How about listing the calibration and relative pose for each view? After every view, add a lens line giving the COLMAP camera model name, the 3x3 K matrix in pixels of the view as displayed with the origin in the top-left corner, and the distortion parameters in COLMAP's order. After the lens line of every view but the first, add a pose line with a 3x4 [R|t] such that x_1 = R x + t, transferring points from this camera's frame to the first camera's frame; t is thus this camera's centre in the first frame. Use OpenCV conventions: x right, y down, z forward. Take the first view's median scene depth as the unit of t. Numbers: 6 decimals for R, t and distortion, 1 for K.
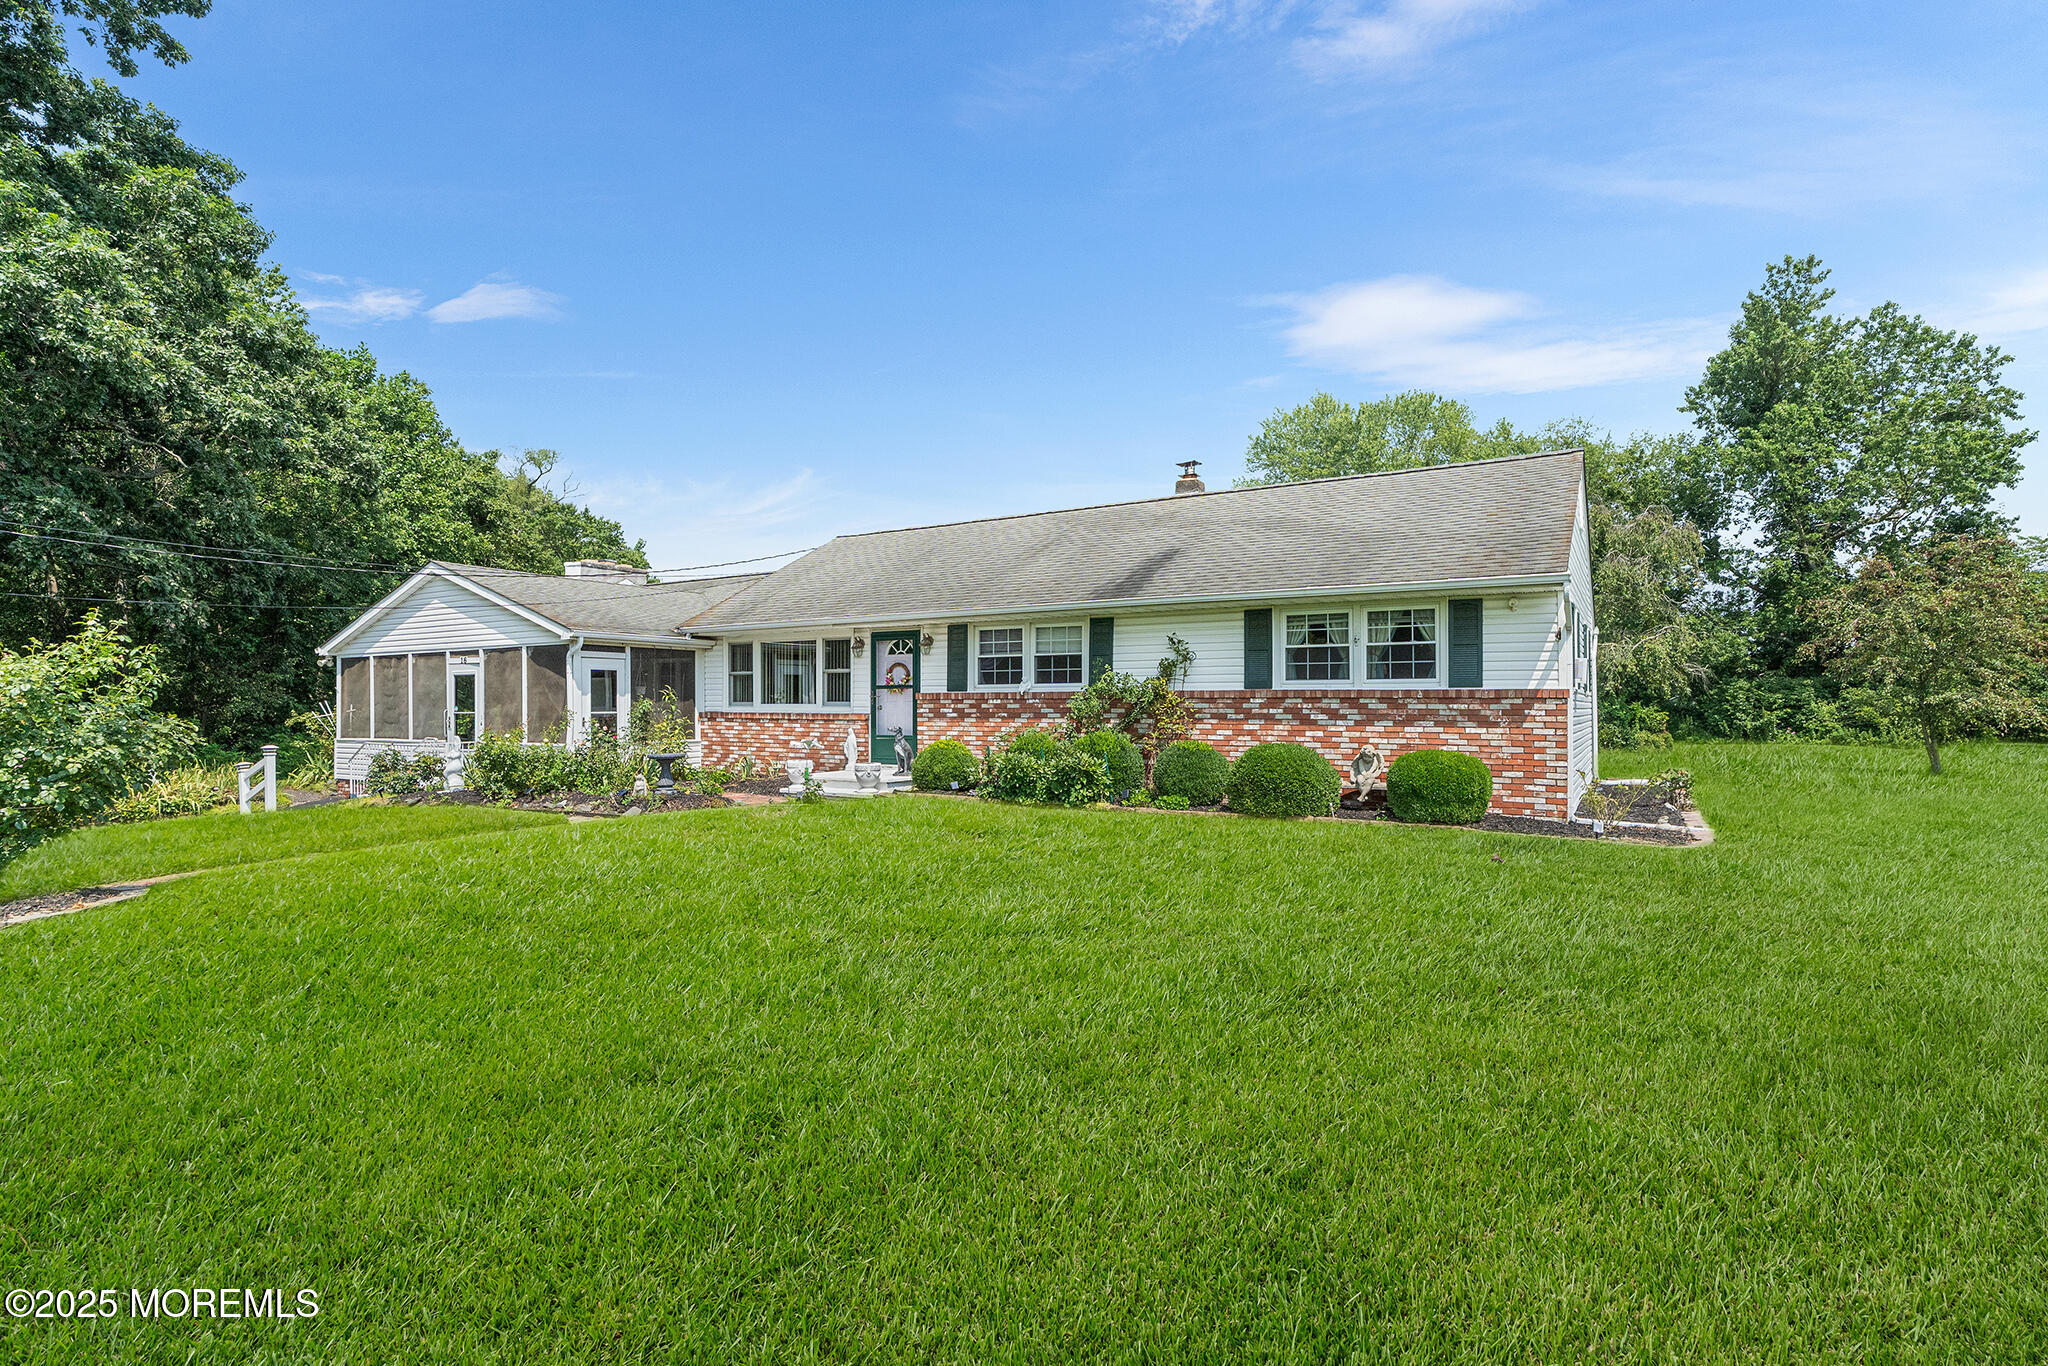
lens RADIAL K [[1017.1, 0, 1027.1], [0, 1017.1, 697.0], [0, 0, 1]] dist [-0.001359, -0.000370]
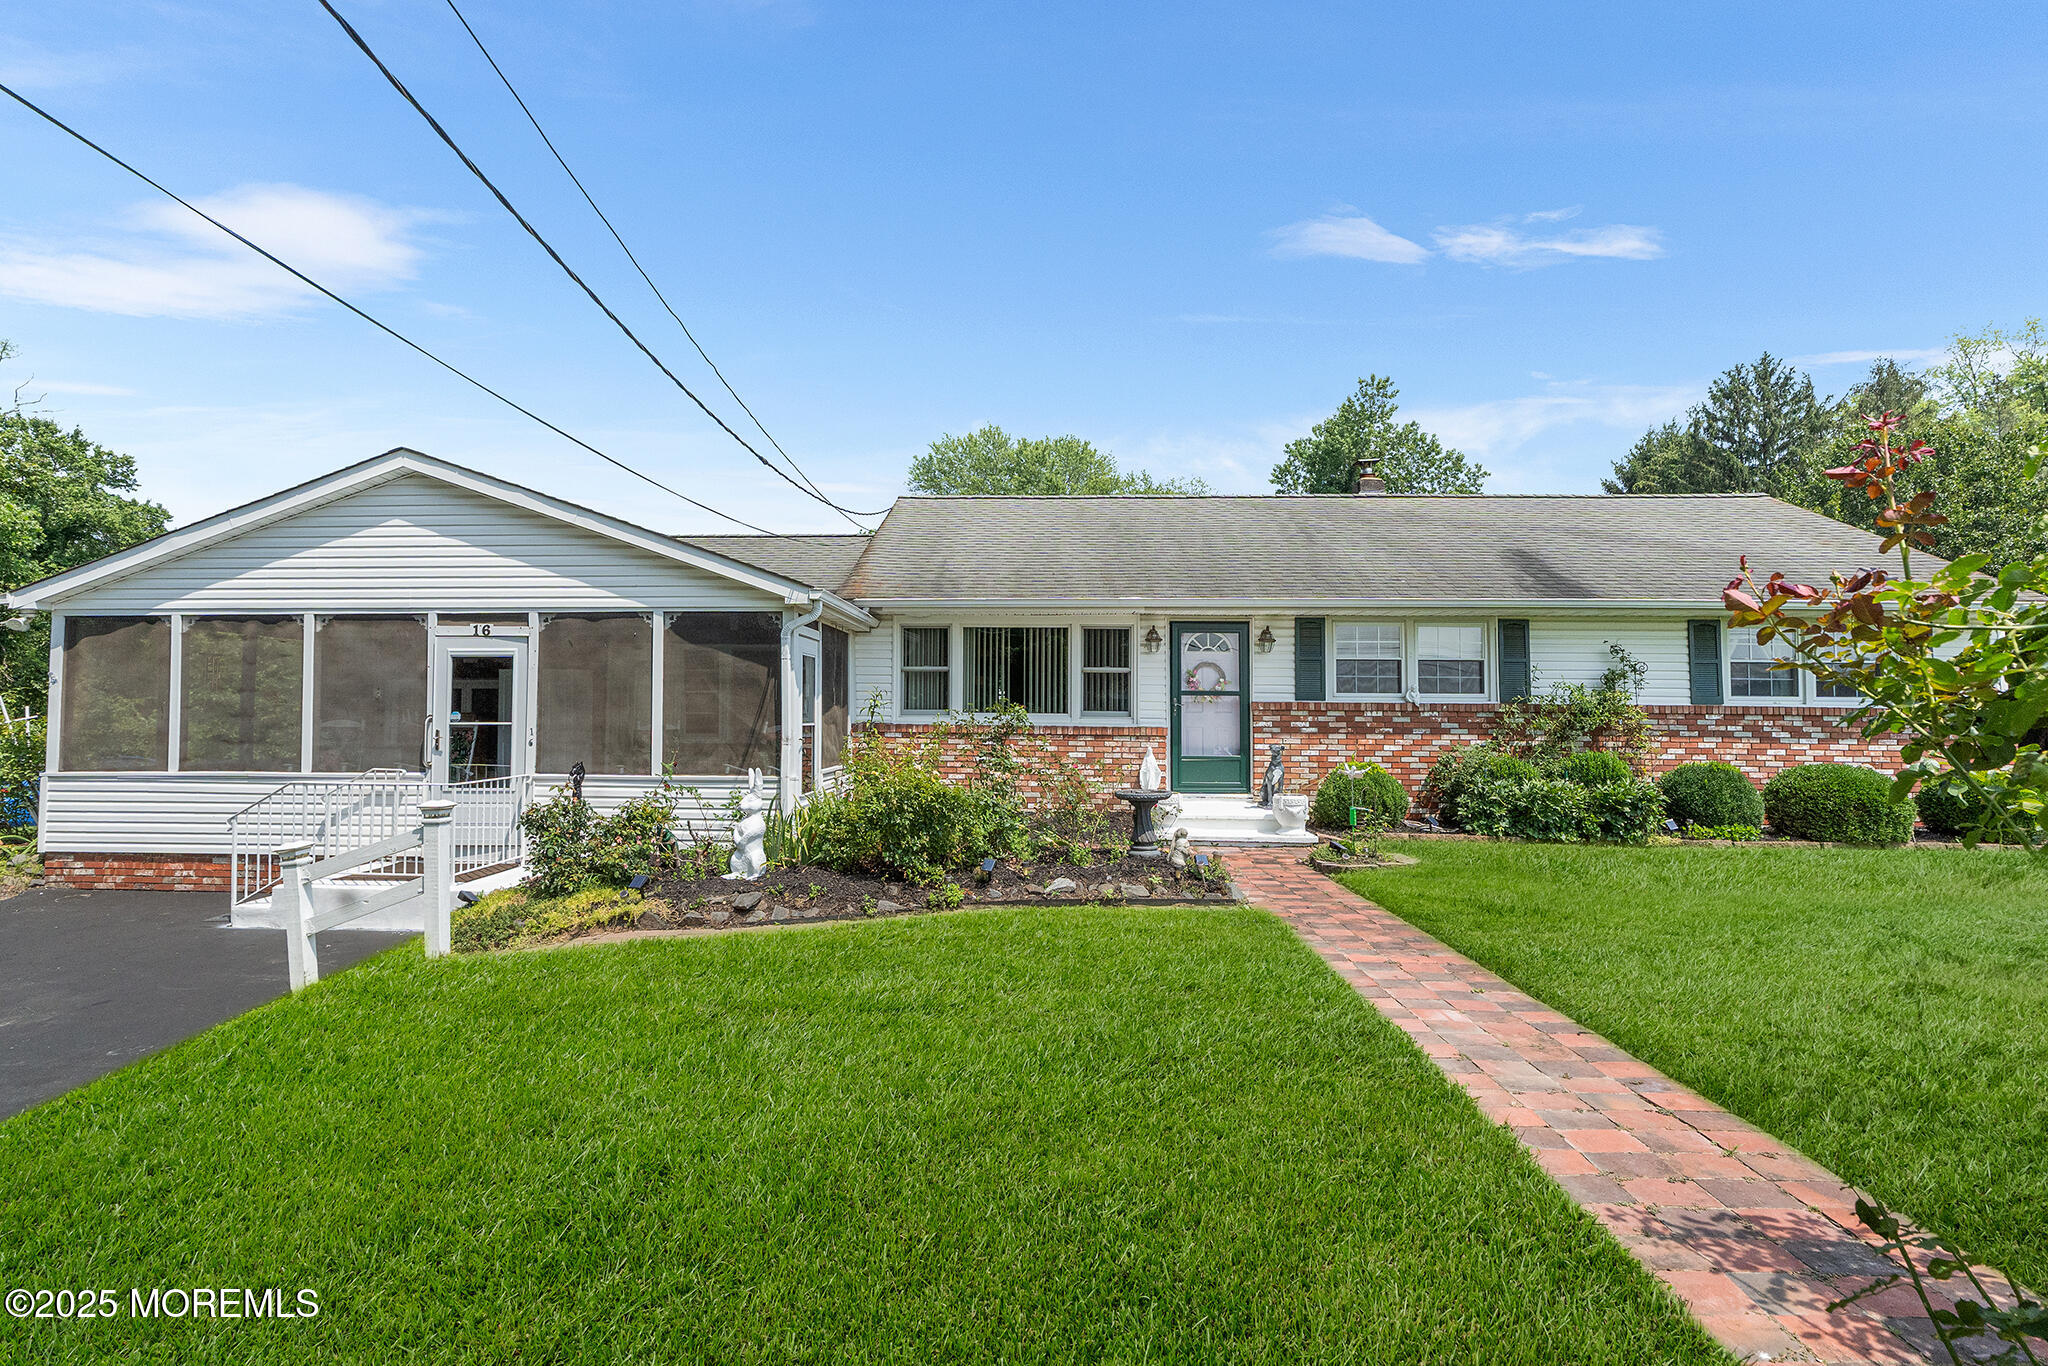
lens RADIAL K [[931.5, 0, 1016.5], [0, 931.5, 696.5], [0, 0, 1]] dist [-0.008640, 0.000239]
pose [[0.881803, 0.017060, 0.471310, -0.587489], [-0.013518, 0.999849, -0.010900, 0.002304], [-0.471425, 0.003240, 0.881900, 0.439054]]
